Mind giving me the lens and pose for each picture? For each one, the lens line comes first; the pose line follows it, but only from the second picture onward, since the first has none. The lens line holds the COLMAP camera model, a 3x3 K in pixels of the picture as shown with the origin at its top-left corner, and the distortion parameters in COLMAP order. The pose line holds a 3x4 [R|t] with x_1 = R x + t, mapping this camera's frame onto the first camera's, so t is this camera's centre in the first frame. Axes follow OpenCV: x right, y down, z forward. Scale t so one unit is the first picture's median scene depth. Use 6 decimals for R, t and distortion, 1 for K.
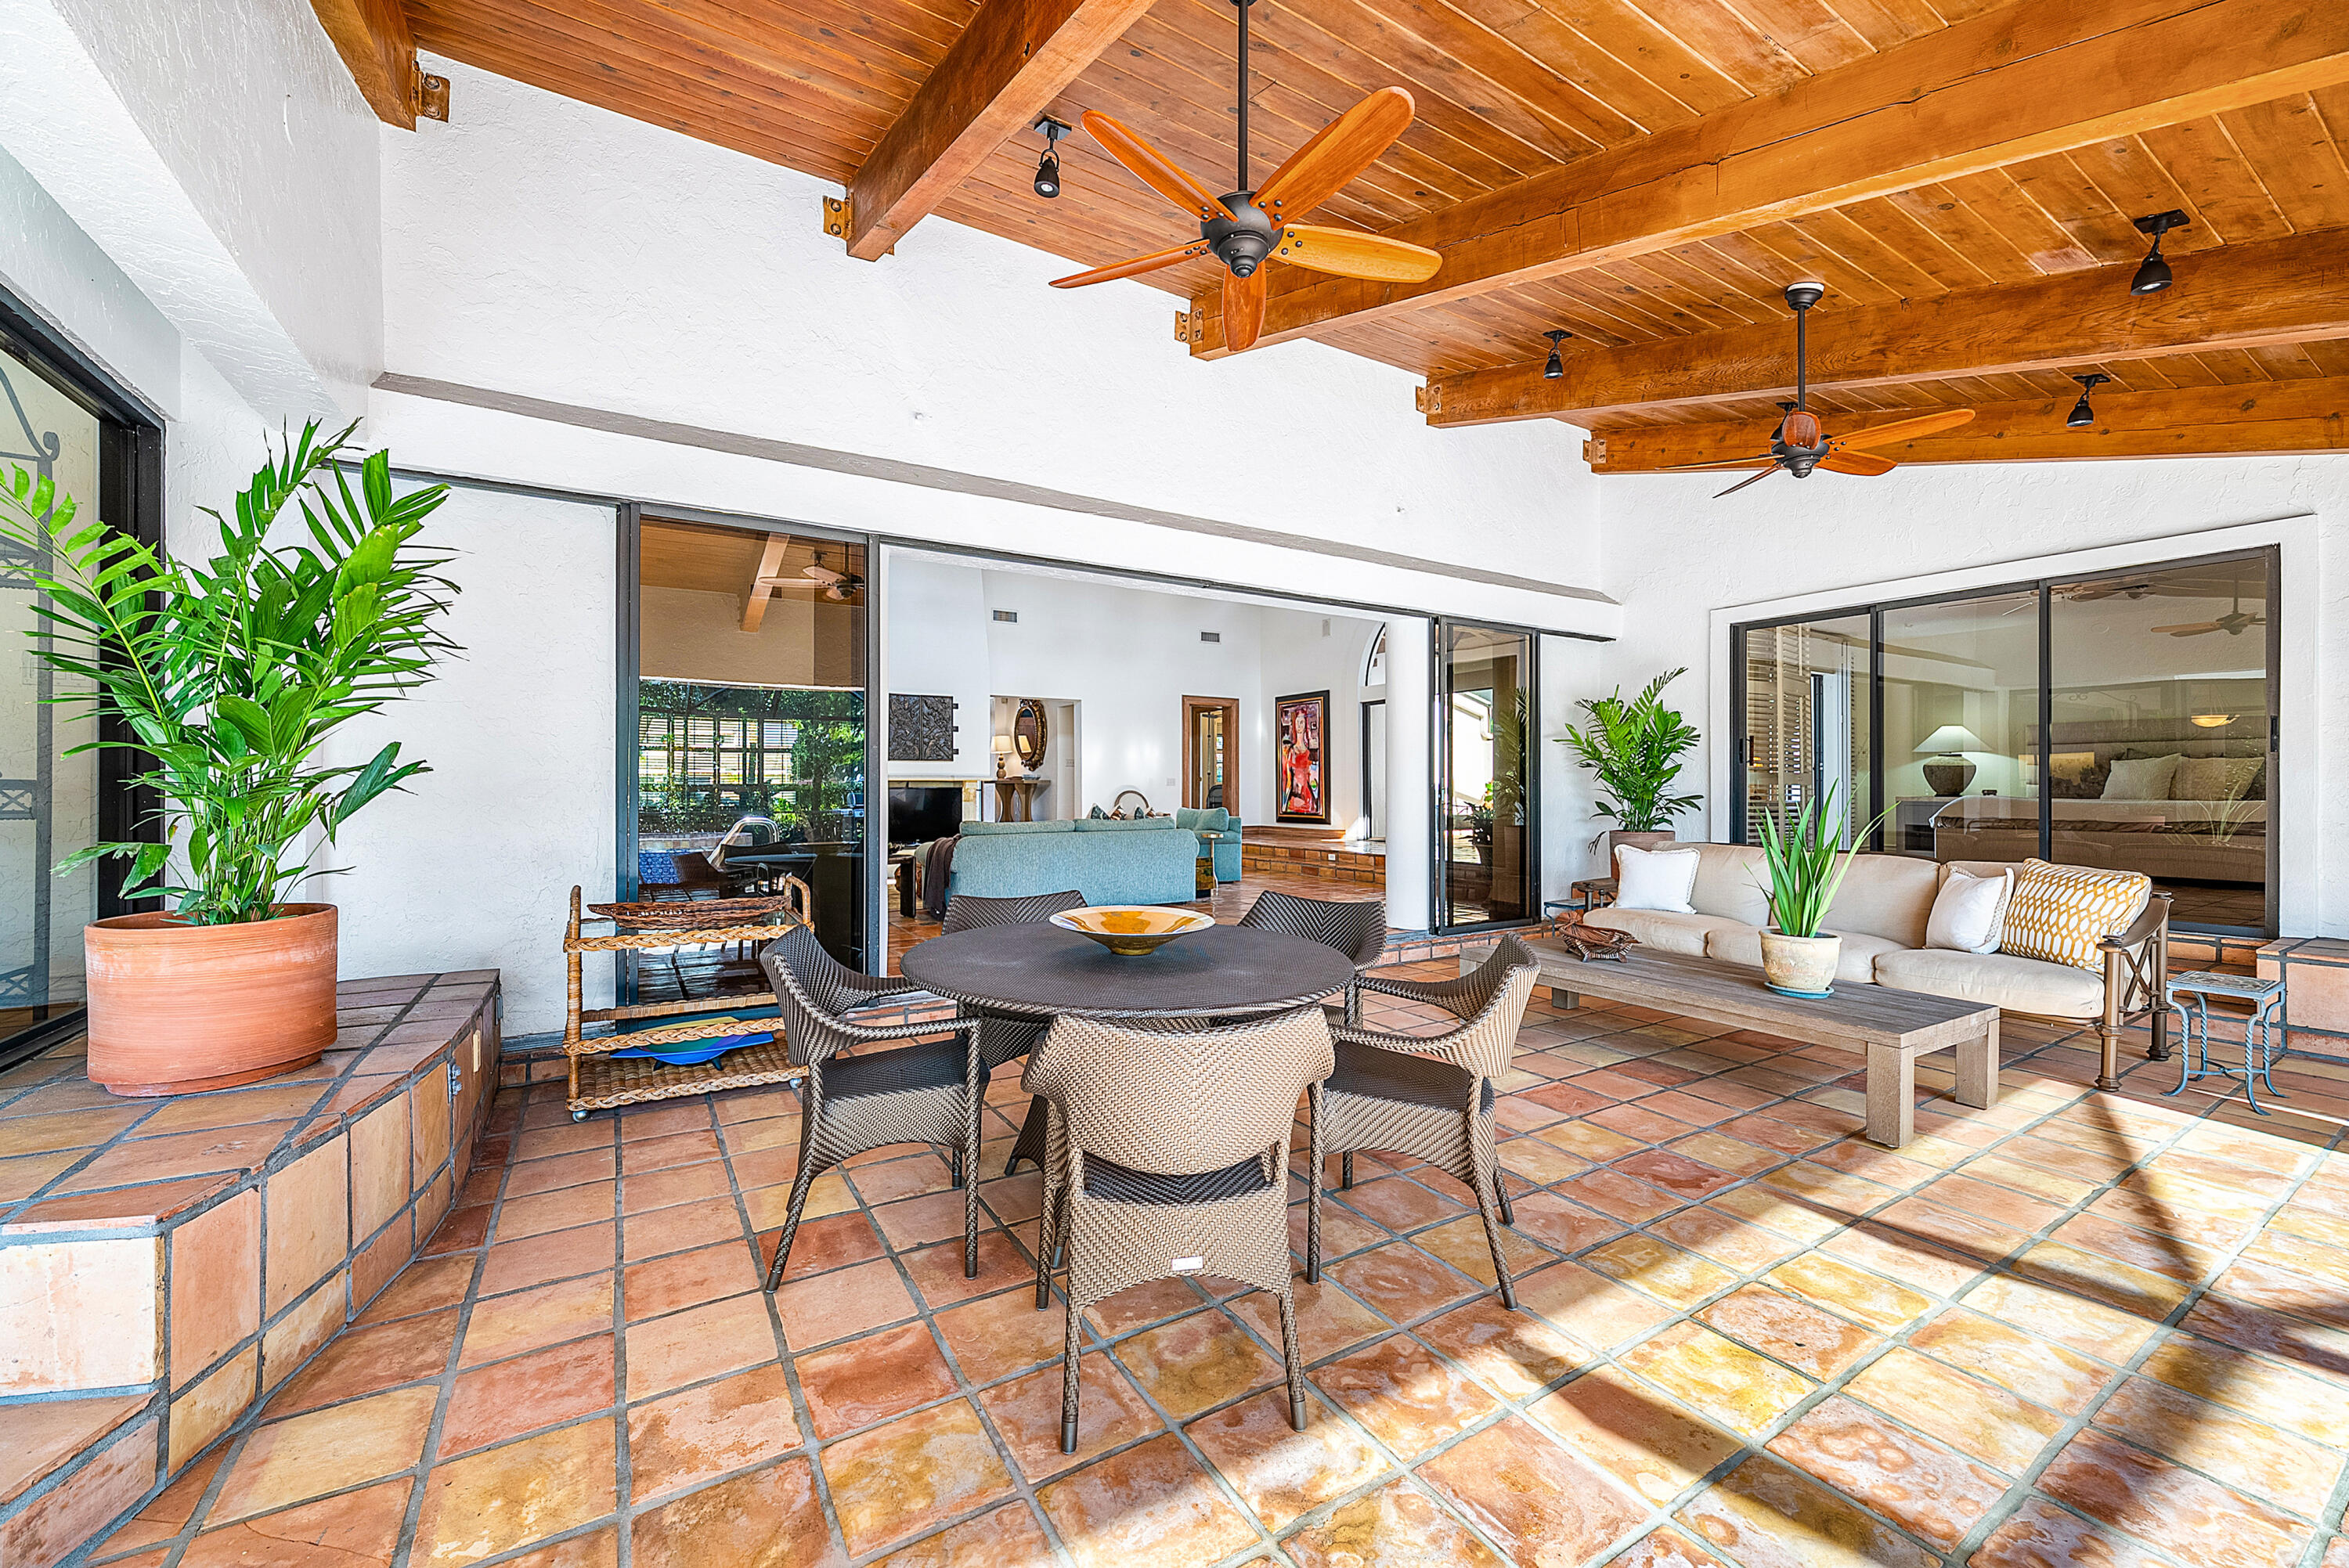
lens RADIAL K [[919.0, 0, 1174.5], [0, 919.0, 784.0], [0, 0, 1]] dist [0.000037, 0.000013]
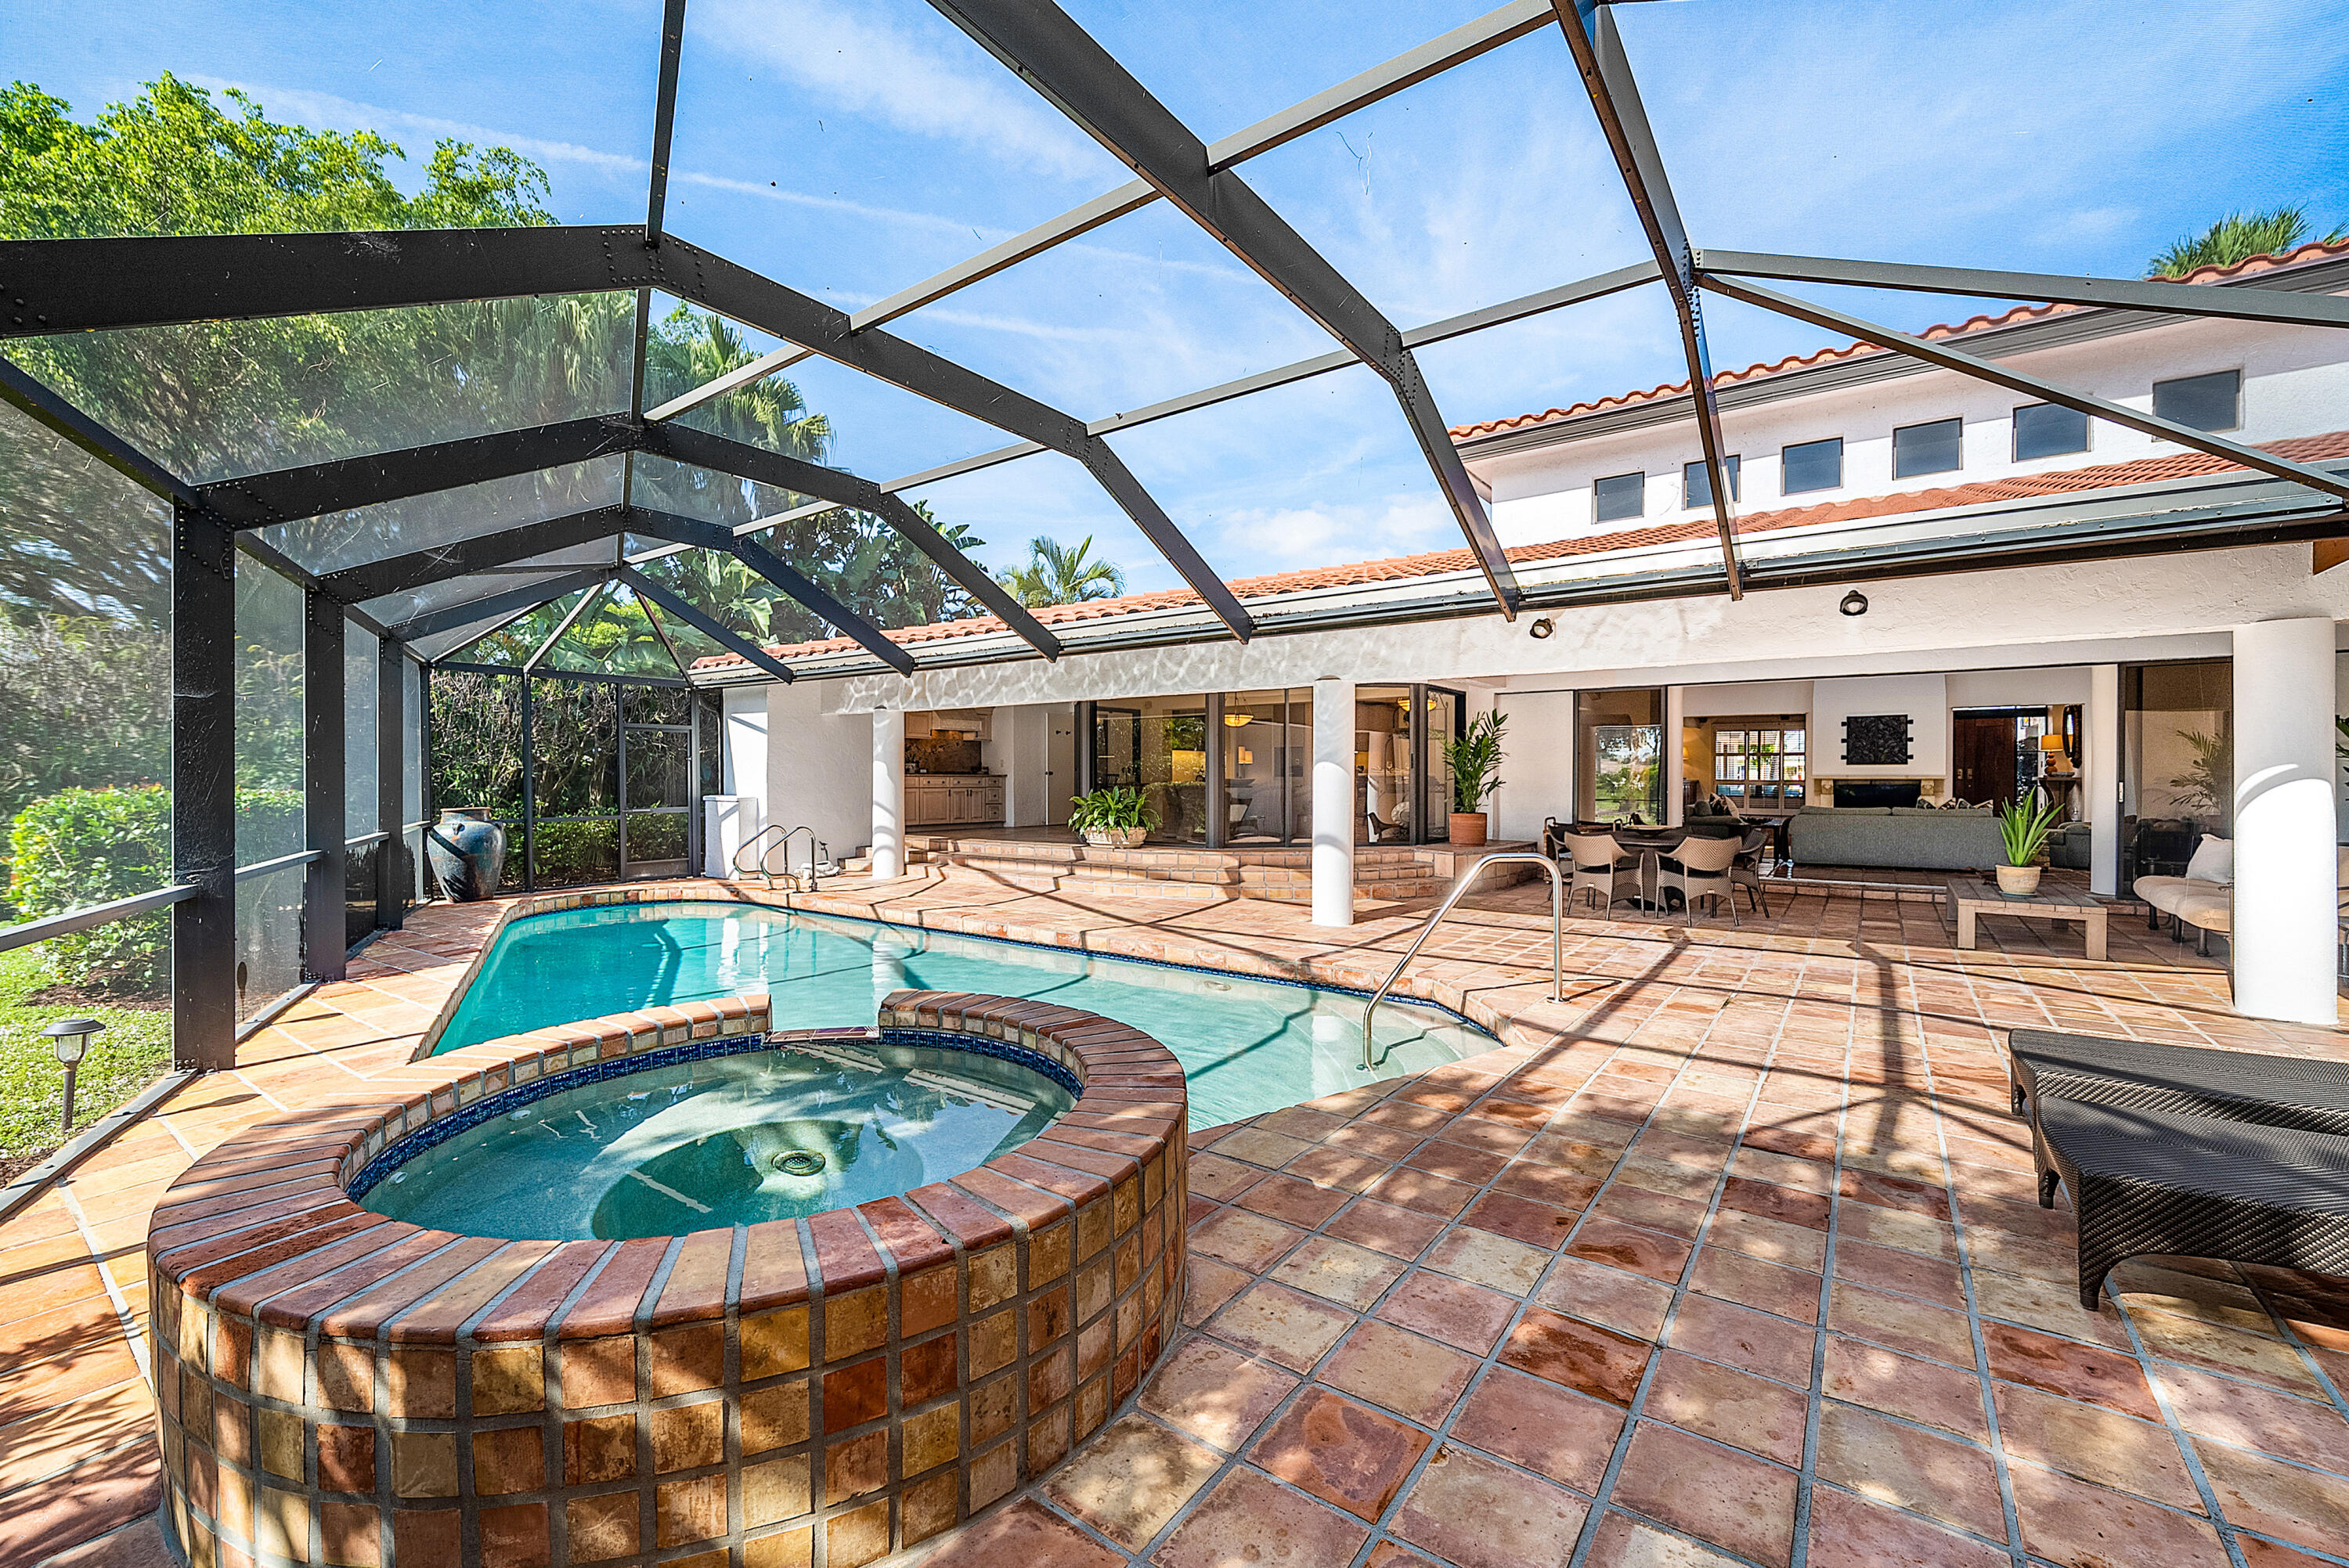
lens RADIAL K [[954.8, 0, 1174.5], [0, 954.8, 784.0], [0, 0, 1]] dist [0.001336, 0.000317]
pose [[0.374082, 0.005541, -0.927379, 1.026239], [0.004865, 0.999957, 0.007937, -0.019457], [0.927383, -0.007481, 0.374039, -0.786512]]
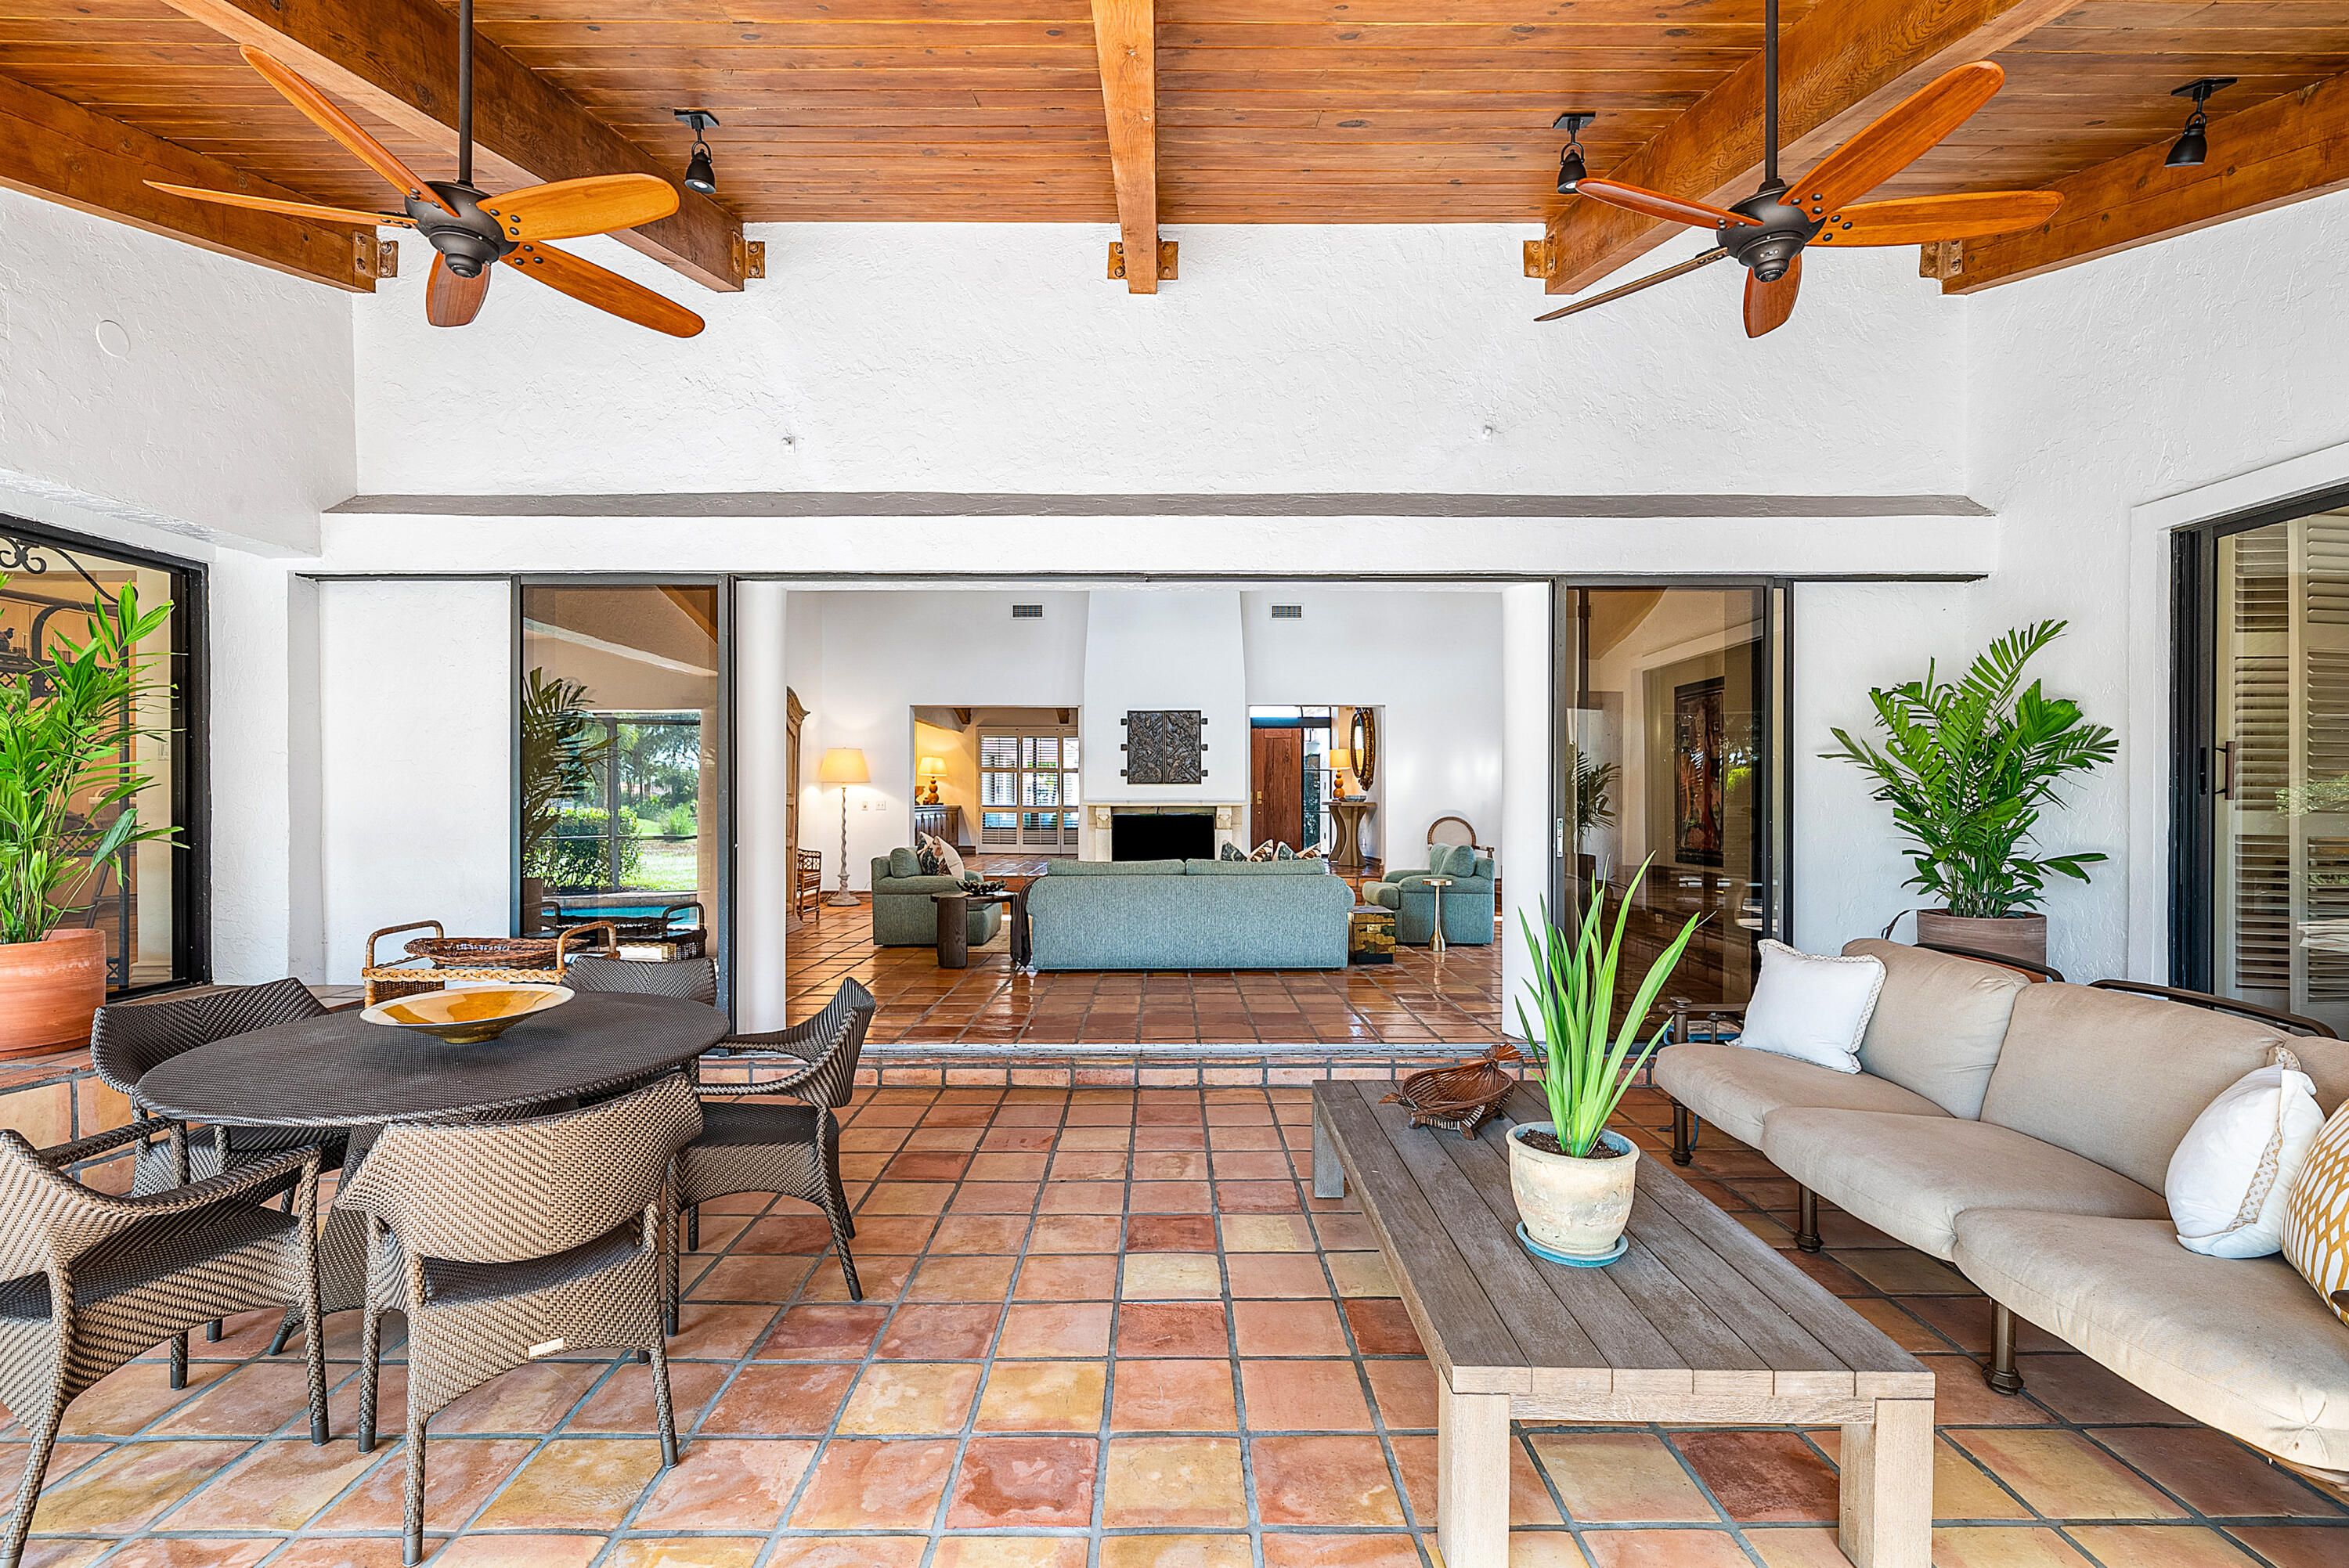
lens RADIAL K [[1066.3, 0, 1172.9], [0, 1066.3, 803.2], [0, 0, 1]] dist [0.000193, 0.000281]
pose [[0.854365, 0.002440, -0.519668, 0.430829], [0.001894, 0.999968, 0.007808, -0.022979], [0.519670, -0.007655, 0.854333, 0.179088]]
